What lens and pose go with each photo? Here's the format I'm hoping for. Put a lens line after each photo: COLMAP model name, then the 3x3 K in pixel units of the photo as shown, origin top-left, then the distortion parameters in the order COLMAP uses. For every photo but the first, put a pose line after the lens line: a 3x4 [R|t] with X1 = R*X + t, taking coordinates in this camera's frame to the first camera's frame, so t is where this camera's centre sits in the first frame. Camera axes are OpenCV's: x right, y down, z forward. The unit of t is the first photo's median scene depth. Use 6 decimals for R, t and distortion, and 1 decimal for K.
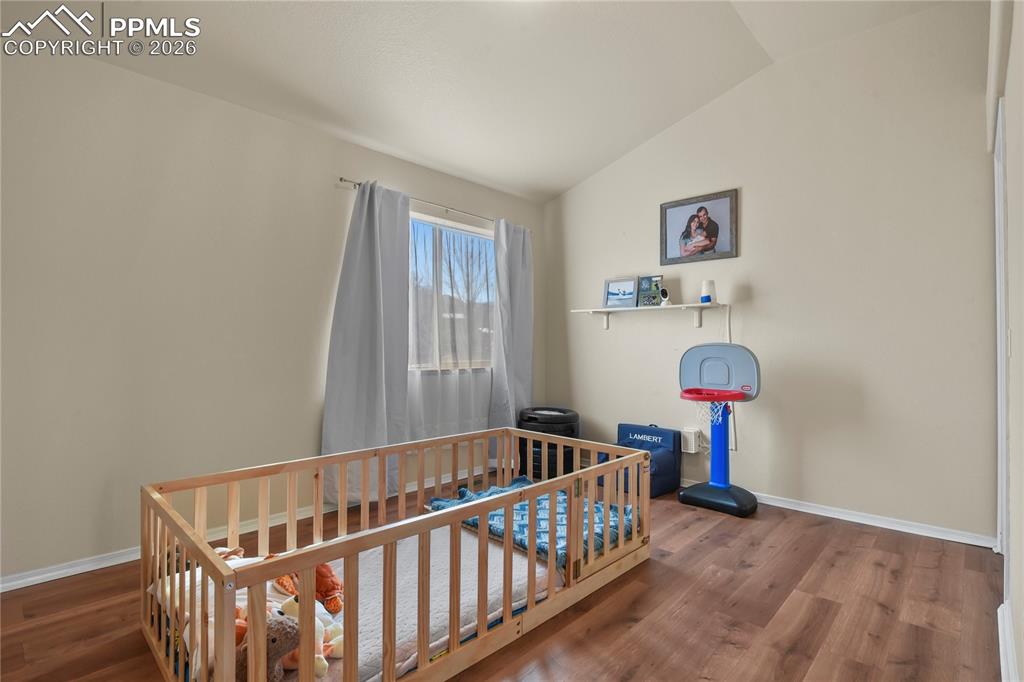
lens RADIAL K [[499.4, 0, 518.2], [0, 499.4, 341.2], [0, 0, 1]] dist [-0.014660, -0.000637]
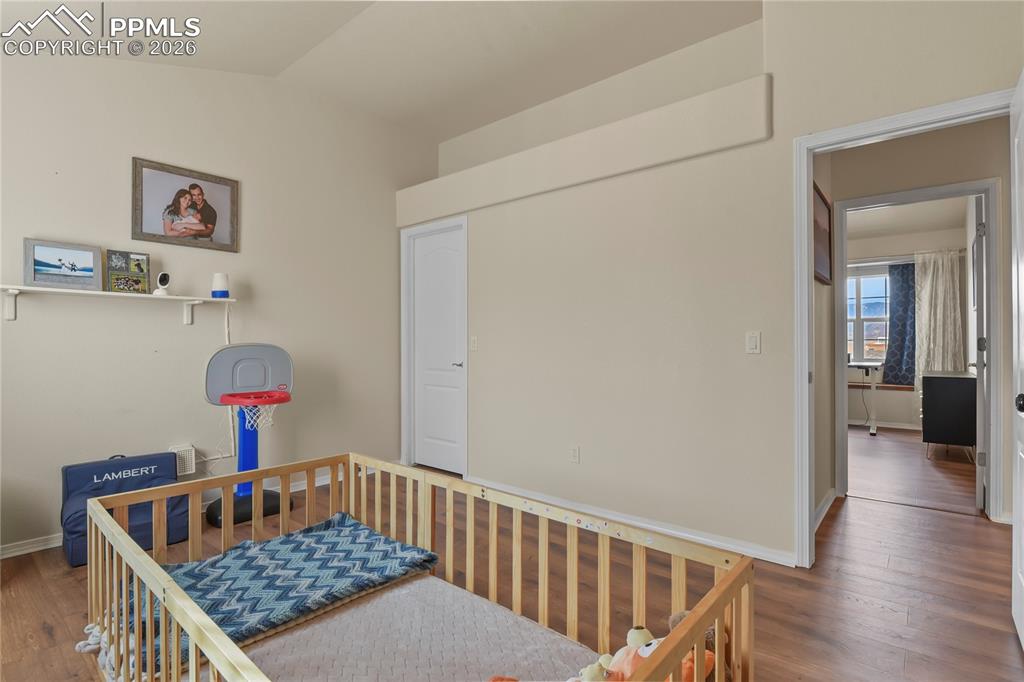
lens RADIAL K [[499.4, 0, 518.2], [0, 499.4, 341.2], [0, 0, 1]] dist [-0.014660, -0.000637]
pose [[-0.071486, -0.002283, 0.997439, -0.518638], [-0.009833, 0.999950, 0.001584, -0.006052], [-0.997393, -0.009695, -0.071505, 0.500304]]
